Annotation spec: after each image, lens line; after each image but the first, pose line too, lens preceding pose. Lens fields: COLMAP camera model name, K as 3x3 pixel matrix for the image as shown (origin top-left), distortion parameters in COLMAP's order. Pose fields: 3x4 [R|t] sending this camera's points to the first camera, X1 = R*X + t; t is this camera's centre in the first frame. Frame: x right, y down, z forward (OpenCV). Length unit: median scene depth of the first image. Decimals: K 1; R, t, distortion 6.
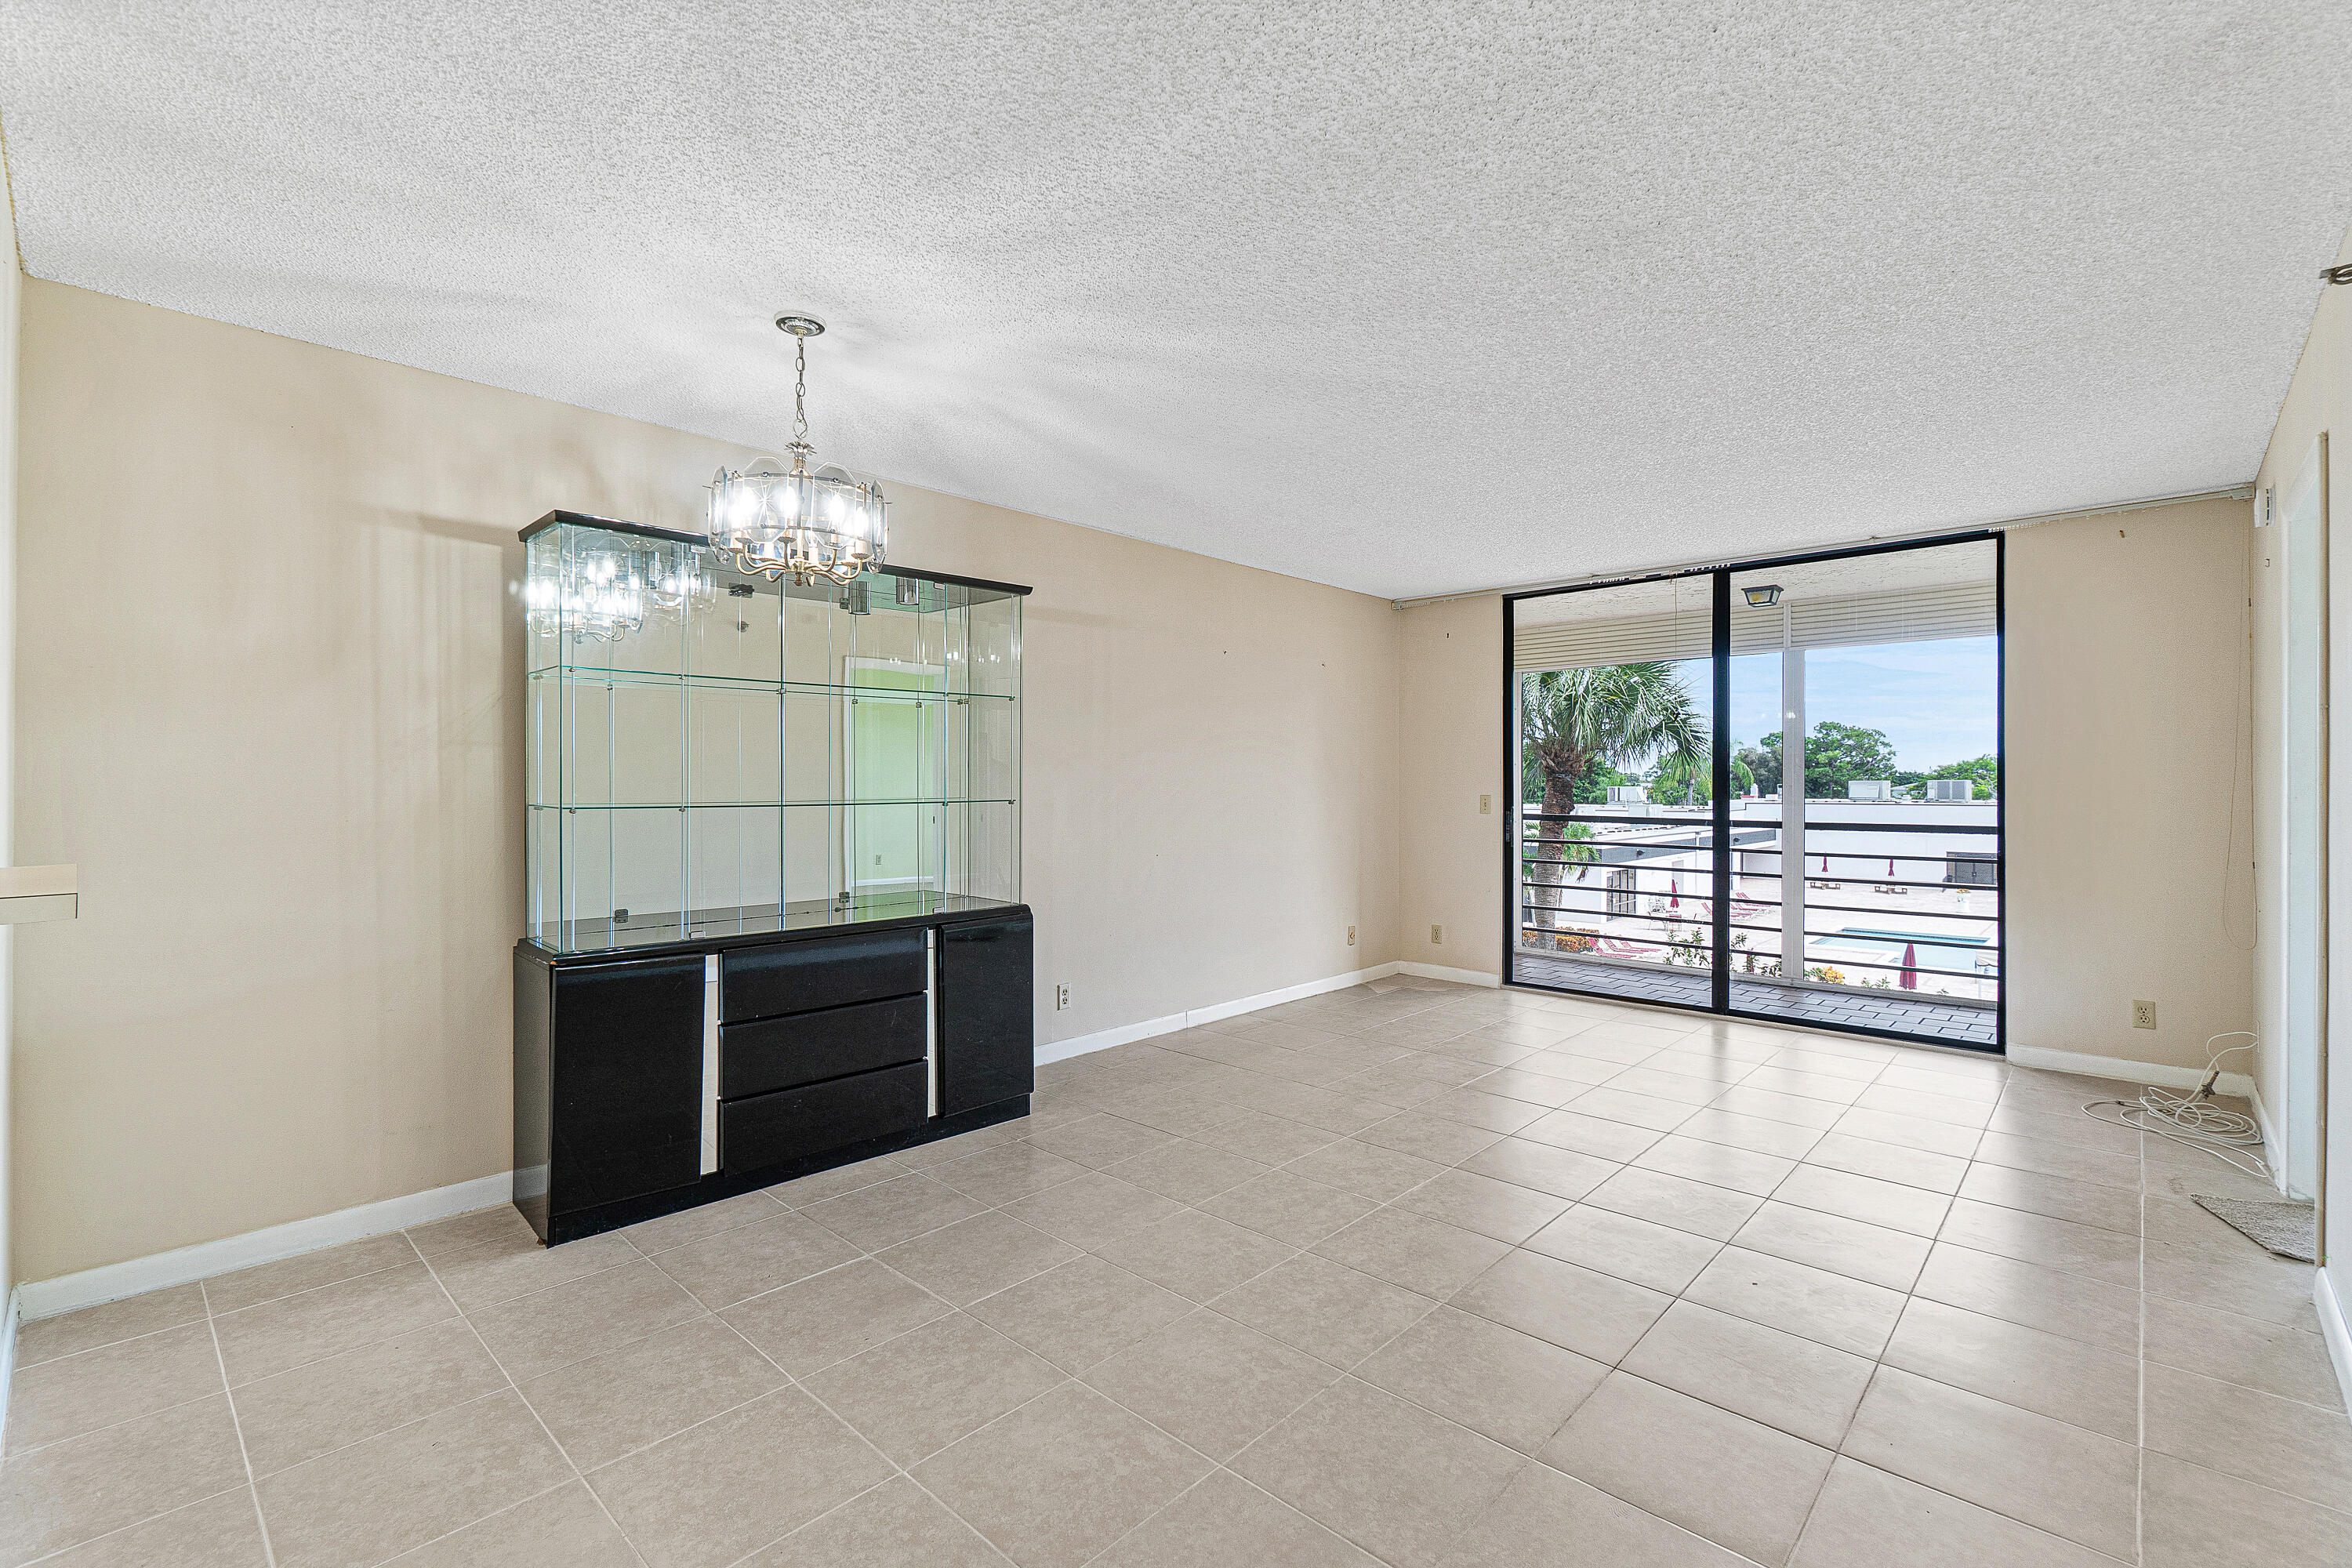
lens RADIAL K [[1027.7, 0, 1164.8], [0, 1027.7, 780.0], [0, 0, 1]] dist [-0.000420, -0.000078]
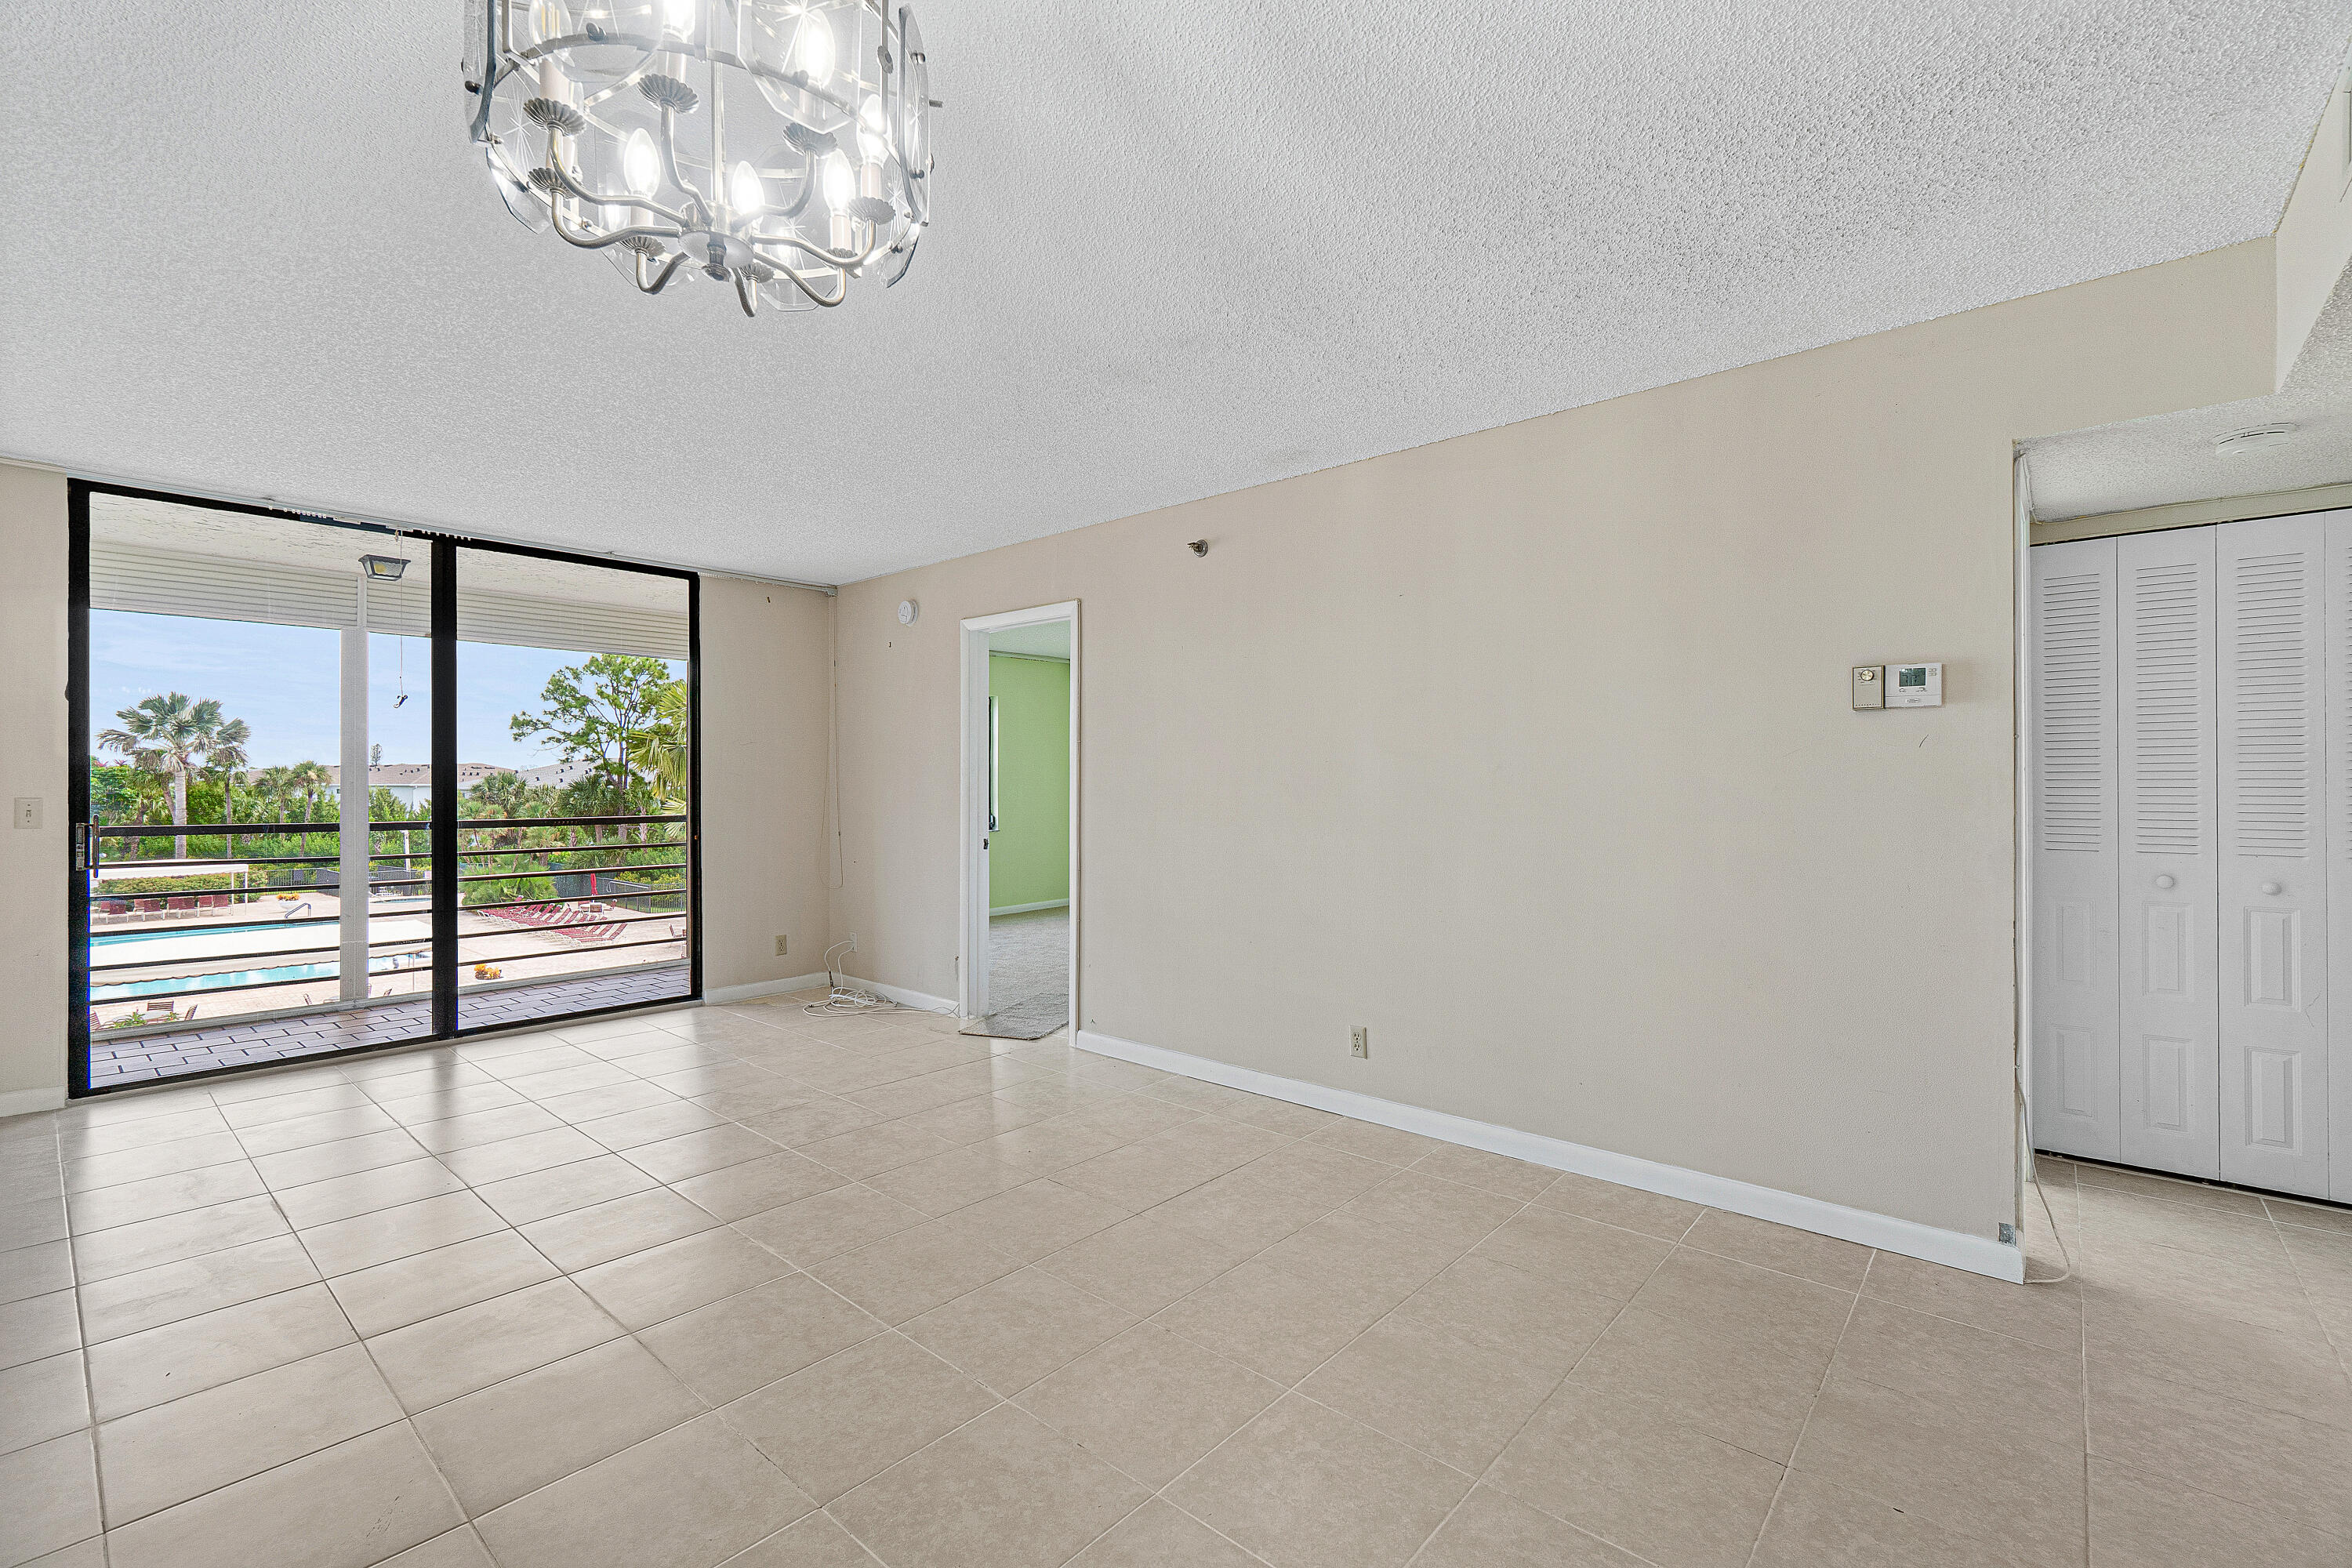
lens RADIAL K [[1027.7, 0, 1164.8], [0, 1027.7, 780.0], [0, 0, 1]] dist [-0.000420, -0.000078]
pose [[-0.033803, 0.001142, 0.999428, -0.428354], [-0.004973, 0.999987, -0.001311, 0.001776], [-0.999416, -0.005015, -0.033797, 0.475483]]
